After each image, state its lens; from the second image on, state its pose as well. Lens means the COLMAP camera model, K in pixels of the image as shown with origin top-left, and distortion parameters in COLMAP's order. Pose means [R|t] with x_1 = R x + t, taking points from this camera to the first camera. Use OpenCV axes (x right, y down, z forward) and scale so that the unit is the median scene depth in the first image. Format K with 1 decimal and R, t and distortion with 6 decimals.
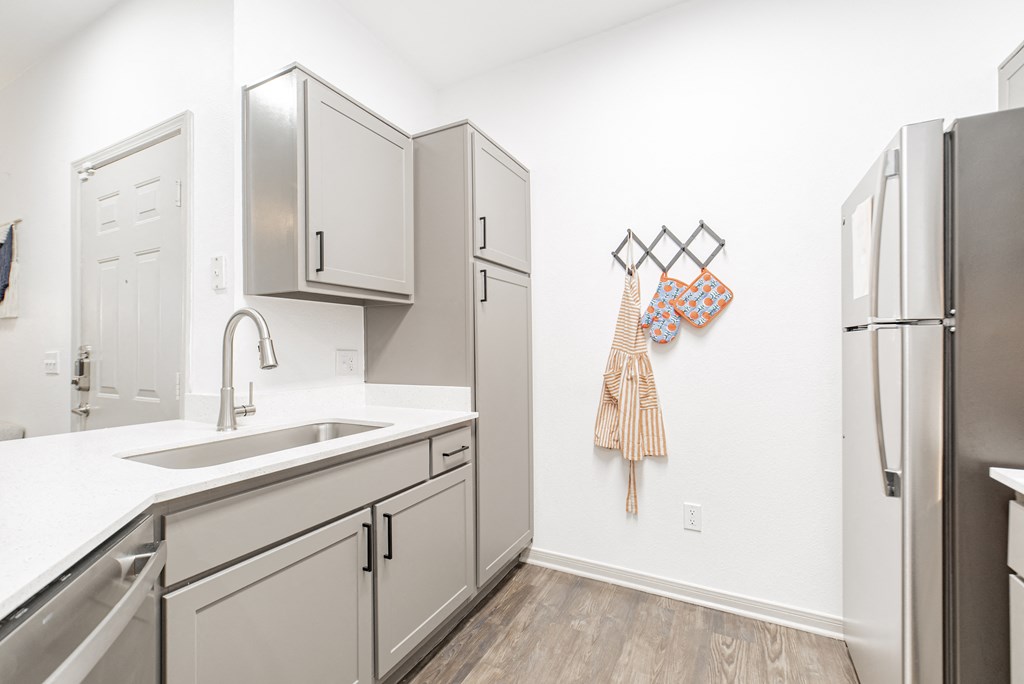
lens RADIAL K [[439.8, 0, 512.3], [0, 439.8, 343.3], [0, 0, 1]] dist [0.002230, 0.000865]
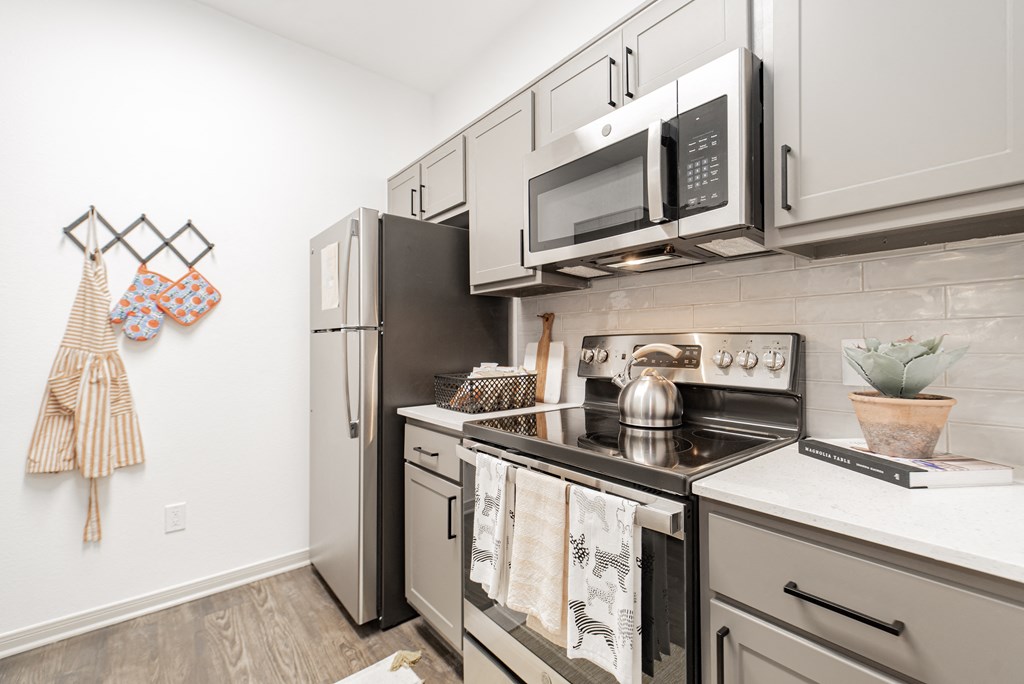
lens RADIAL K [[439.8, 0, 512.4], [0, 439.8, 339.5], [0, 0, 1]] dist [0.002230, 0.000865]
pose [[0.395784, 0.011568, 0.918271, -0.199974], [-0.002452, 0.999930, -0.011540, 0.006080], [-0.918340, 0.002316, 0.395785, -0.080416]]
